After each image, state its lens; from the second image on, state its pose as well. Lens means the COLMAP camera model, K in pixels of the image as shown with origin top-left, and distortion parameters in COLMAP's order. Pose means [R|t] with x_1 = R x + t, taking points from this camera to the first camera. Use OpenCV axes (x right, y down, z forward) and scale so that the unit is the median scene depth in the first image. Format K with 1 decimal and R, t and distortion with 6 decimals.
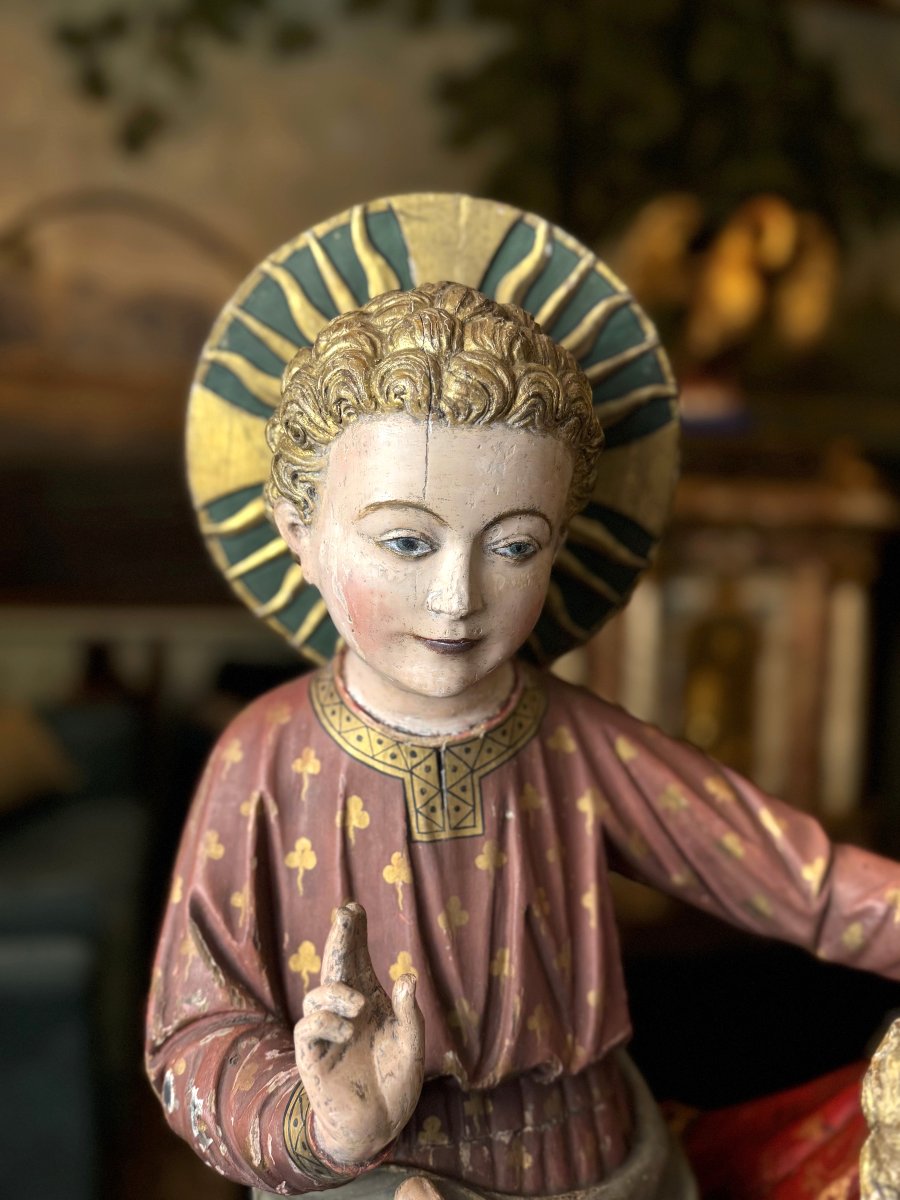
lens RADIAL K [[1030.1, 0, 450.0], [0, 1030.1, 600.0], [0, 0, 1]] dist [0.162828, -0.353937]
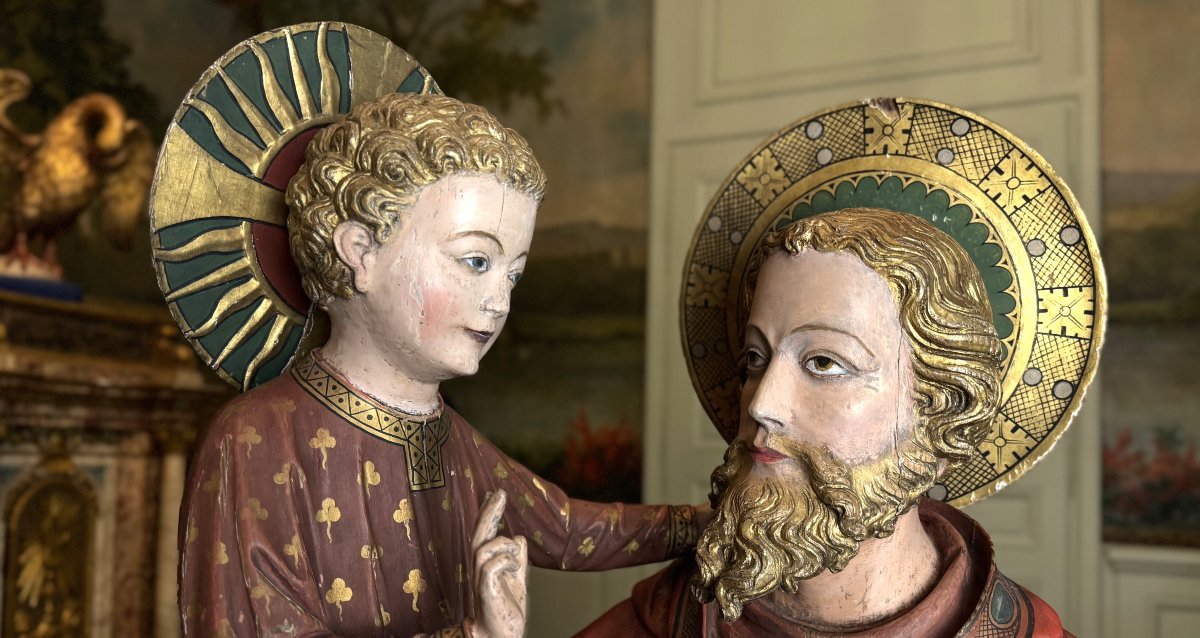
lens RADIAL K [[961.4, 0, 603.6], [0, 961.4, 390.9], [0, 0, 1]] dist [0.167426, -0.370003]
pose [[0.618865, 0.034865, 0.784723, -0.875907], [0.052818, 0.994906, -0.085858, 0.223629], [-0.783719, 0.094583, 0.613872, 0.013514]]
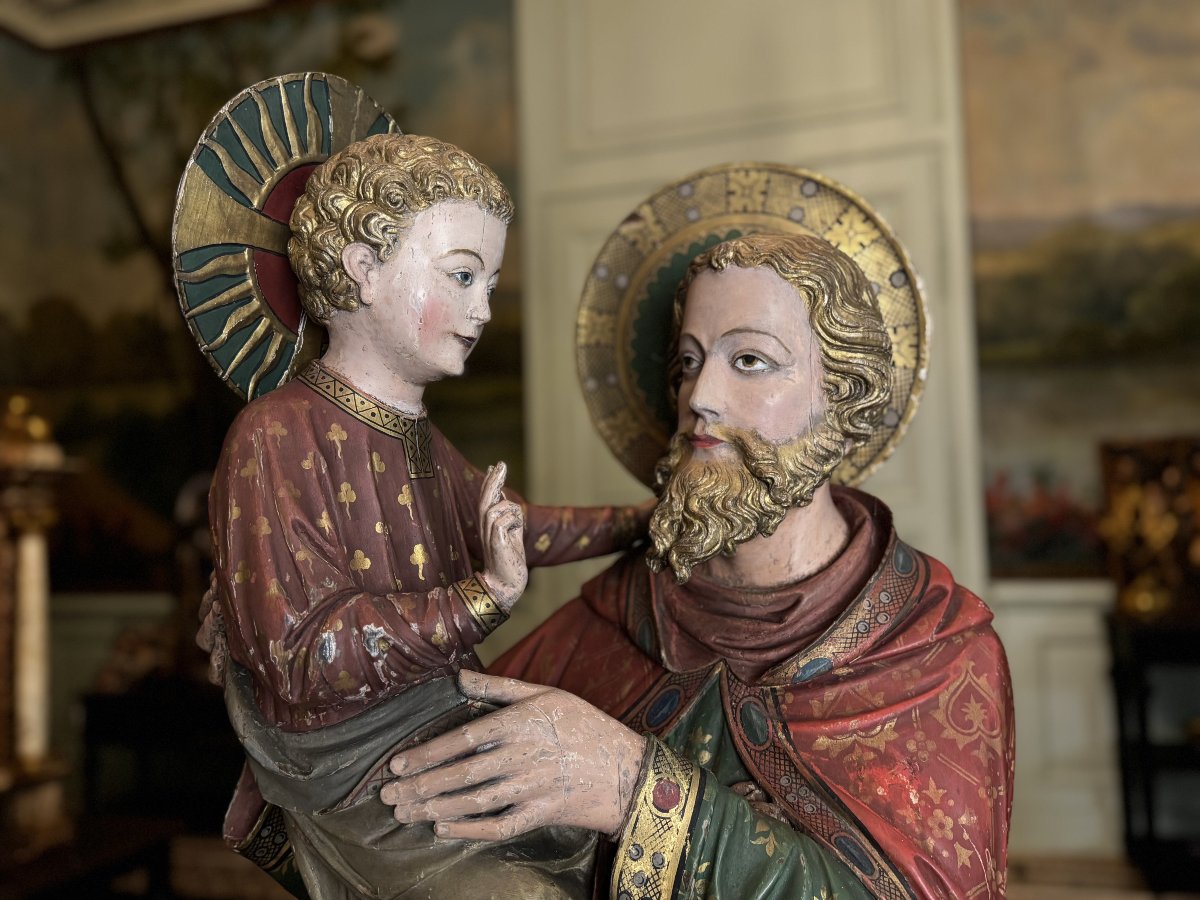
lens RADIAL K [[1030.1, 0, 600.0], [0, 1030.1, 450.0], [0, 0, 1]] dist [0.162828, -0.353937]
pose [[0.518019, 0.022510, 0.855073, -1.219111], [0.108669, 0.989822, -0.091891, 0.363324], [-0.848438, 0.140522, 0.510300, -0.043926]]
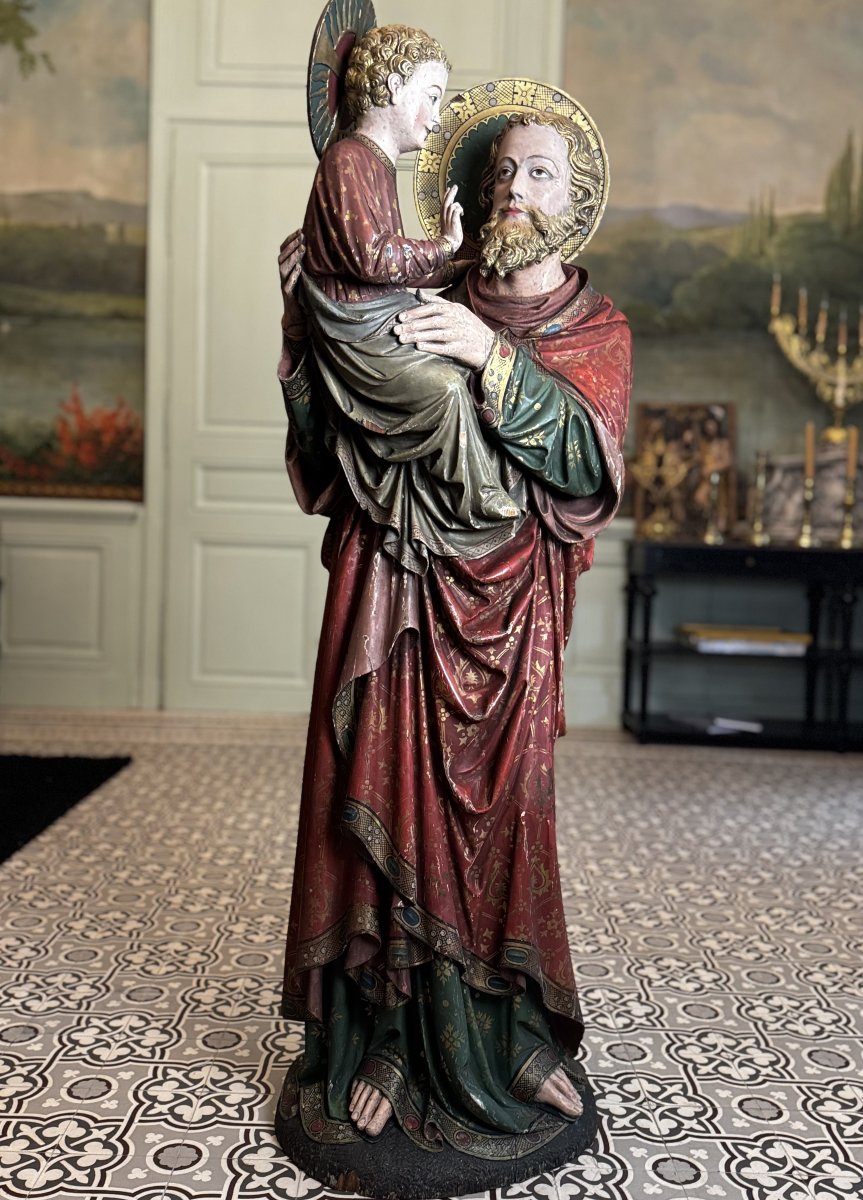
lens RADIAL K [[1079.3, 0, 431.5], [0, 1079.3, 600.0], [0, 0, 1]] dist [0.205697, -0.503609]
pose [[0.263488, -0.072683, 0.961921, -3.450395], [0.044917, 0.997000, 0.063030, 1.290692], [-0.963616, 0.026598, 0.265962, -0.002768]]
